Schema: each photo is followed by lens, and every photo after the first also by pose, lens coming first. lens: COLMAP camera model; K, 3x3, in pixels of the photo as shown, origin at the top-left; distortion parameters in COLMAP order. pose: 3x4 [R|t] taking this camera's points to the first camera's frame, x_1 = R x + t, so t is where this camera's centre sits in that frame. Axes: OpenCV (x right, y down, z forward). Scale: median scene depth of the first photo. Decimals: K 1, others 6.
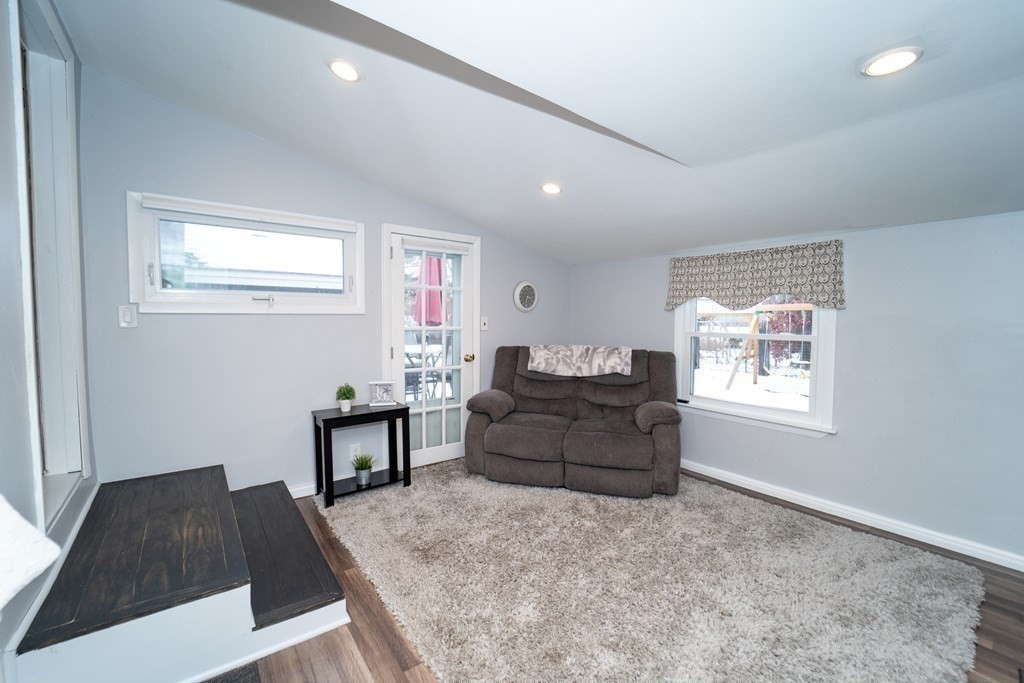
lens RADIAL K [[419.9, 0, 512.7], [0, 419.9, 336.1], [0, 0, 1]] dist [-0.020593, 0.000845]
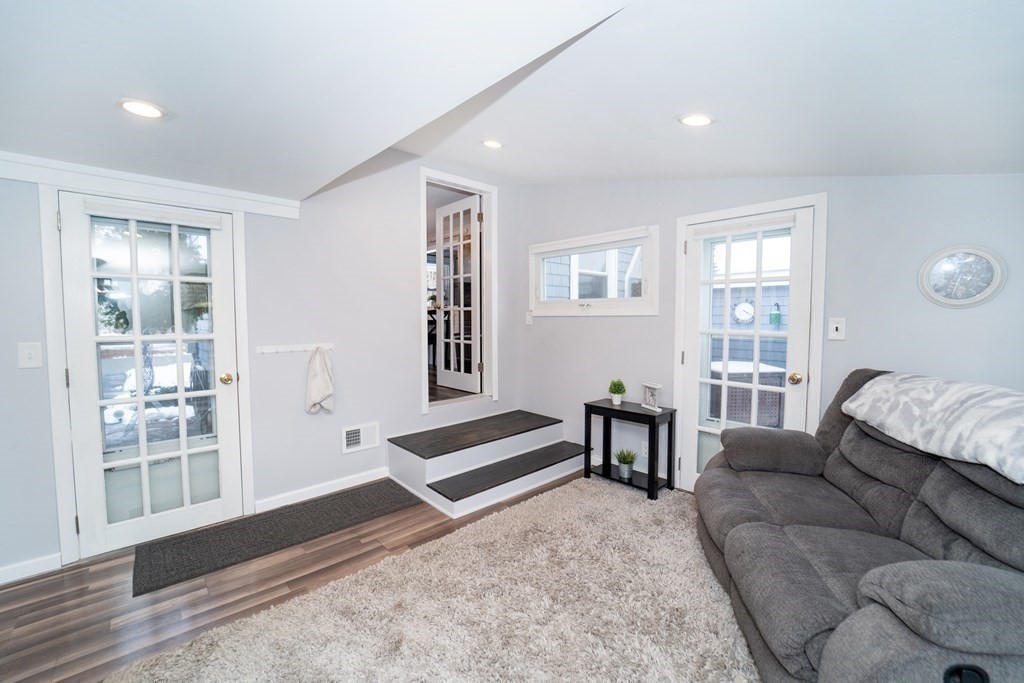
lens RADIAL K [[419.9, 0, 512.7], [0, 419.9, 336.1], [0, 0, 1]] dist [-0.020593, 0.000845]
pose [[0.083276, 0.038319, -0.995790, 0.655165], [-0.050046, 0.998160, 0.034225, -0.021586], [0.995269, 0.046985, 0.085040, 0.619514]]
